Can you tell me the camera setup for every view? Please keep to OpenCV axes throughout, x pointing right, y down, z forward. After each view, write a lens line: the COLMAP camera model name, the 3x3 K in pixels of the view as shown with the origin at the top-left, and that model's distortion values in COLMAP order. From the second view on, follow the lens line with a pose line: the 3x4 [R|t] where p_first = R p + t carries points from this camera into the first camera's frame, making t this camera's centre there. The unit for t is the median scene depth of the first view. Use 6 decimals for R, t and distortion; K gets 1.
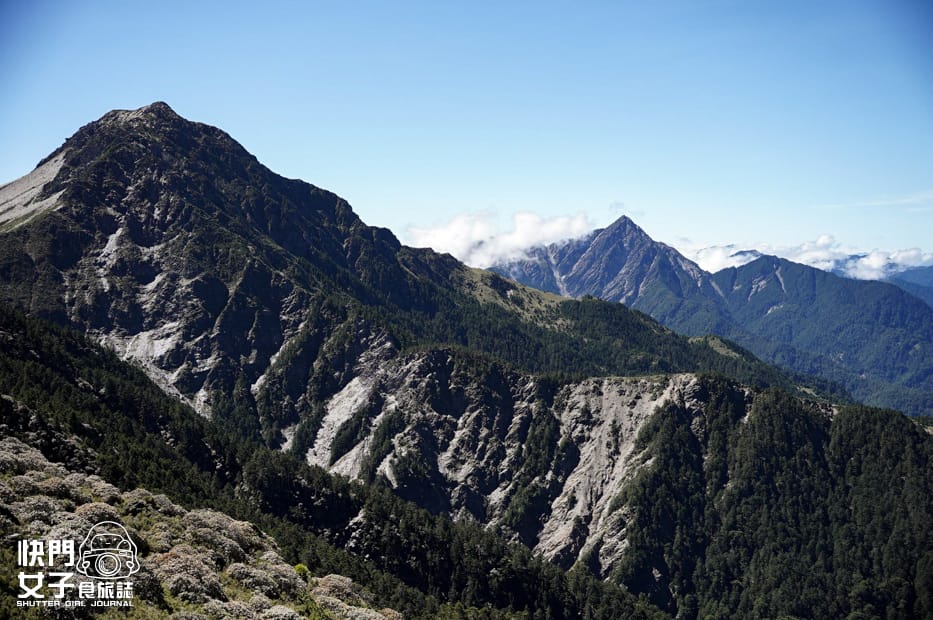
lens RADIAL K [[1132.4, 0, 468.1], [0, 1132.4, 310.1], [0, 0, 1]] dist [0.069015, 0.000000]
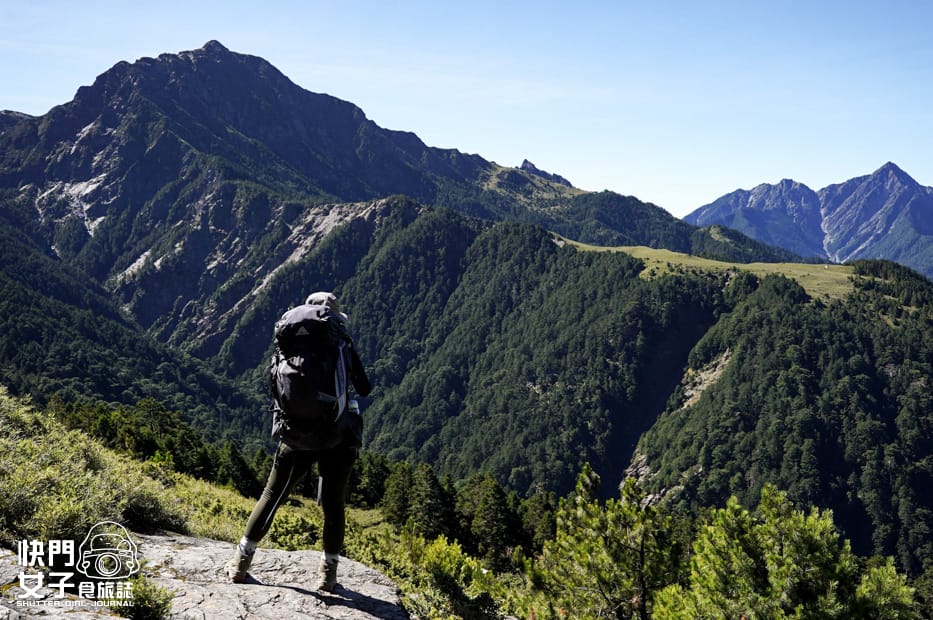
lens RADIAL K [[955.1, 0, 459.9], [0, 955.1, 310.8], [0, 0, 1]] dist [-0.058036, 0.000000]
pose [[0.915524, 0.033073, -0.400901, 0.609145], [-0.016103, 0.998829, 0.045626, 0.115355], [0.401940, -0.035316, 0.914985, 0.053814]]
